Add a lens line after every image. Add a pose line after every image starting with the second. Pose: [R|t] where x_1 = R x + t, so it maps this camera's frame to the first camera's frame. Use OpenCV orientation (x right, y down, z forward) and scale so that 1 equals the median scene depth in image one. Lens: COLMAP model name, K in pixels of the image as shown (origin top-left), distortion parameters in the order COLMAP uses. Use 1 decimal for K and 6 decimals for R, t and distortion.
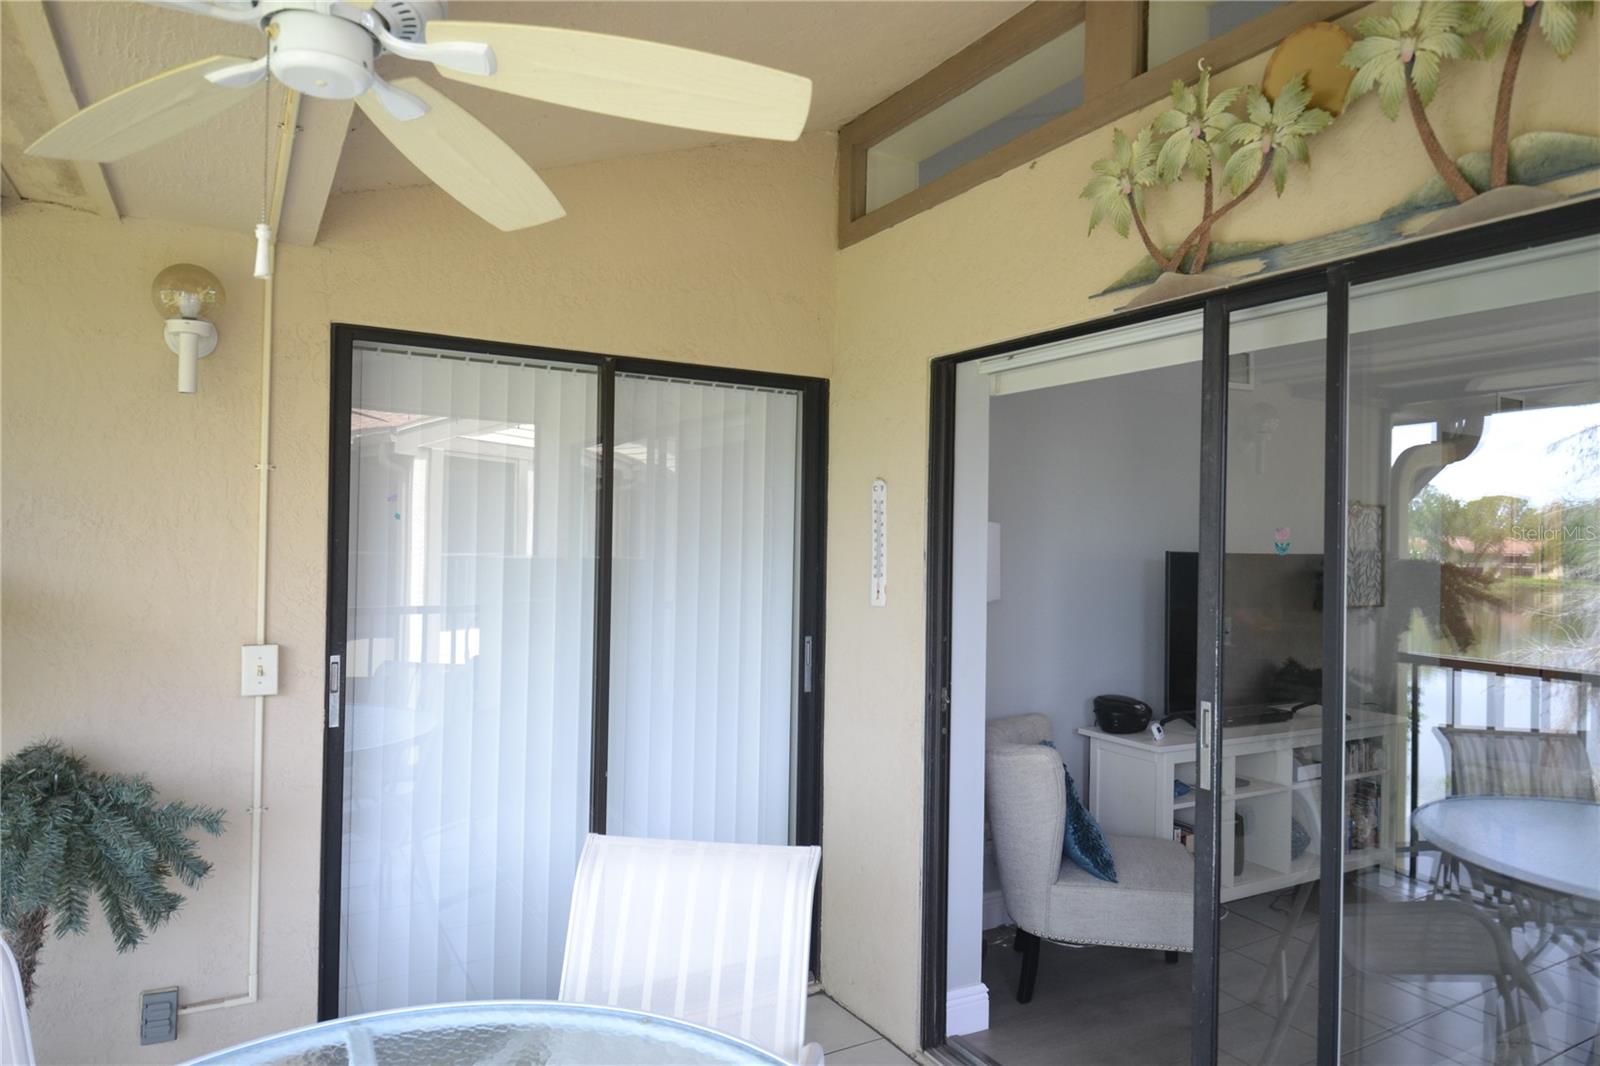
lens RADIAL K [[993.8, 0, 786.3], [0, 993.8, 534.8], [0, 0, 1]] dist [0.026656, -0.037613]
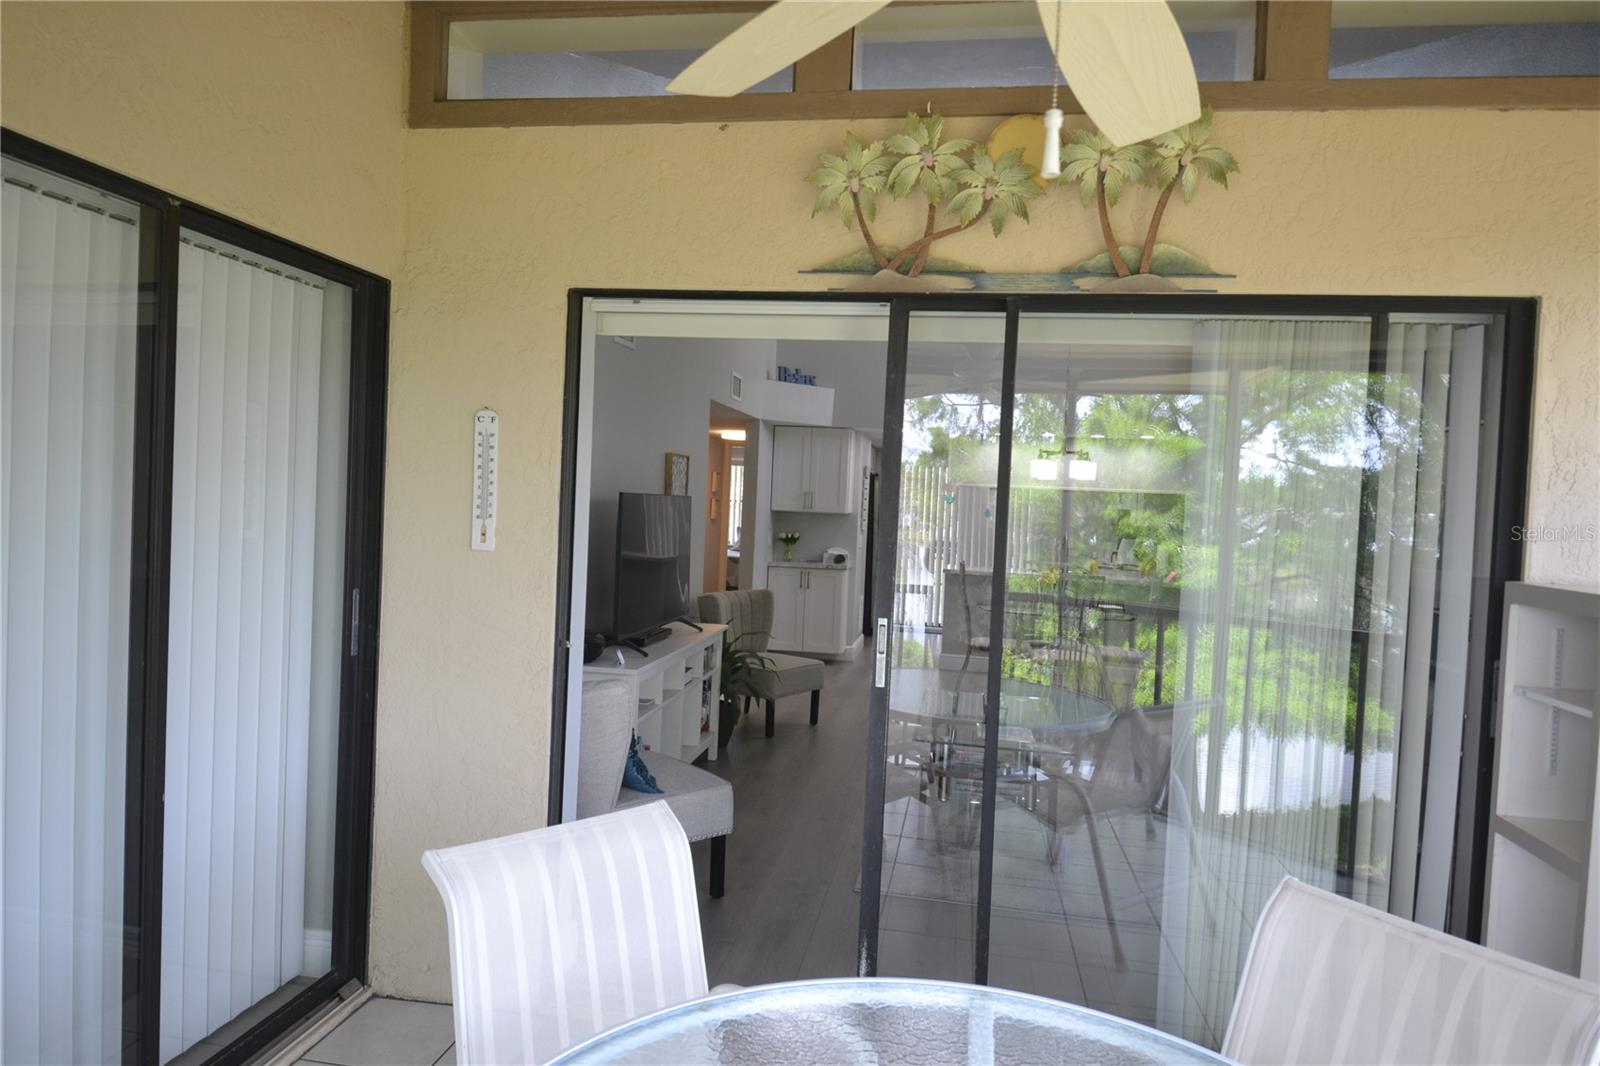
lens RADIAL K [[993.8, 0, 794.9], [0, 993.8, 533.9], [0, 0, 1]] dist [0.026656, -0.037613]
pose [[0.628734, -0.014976, 0.777477, -0.631838], [-0.037053, 0.998102, 0.049190, 0.002609], [-0.776738, -0.059735, 0.626985, 0.307986]]
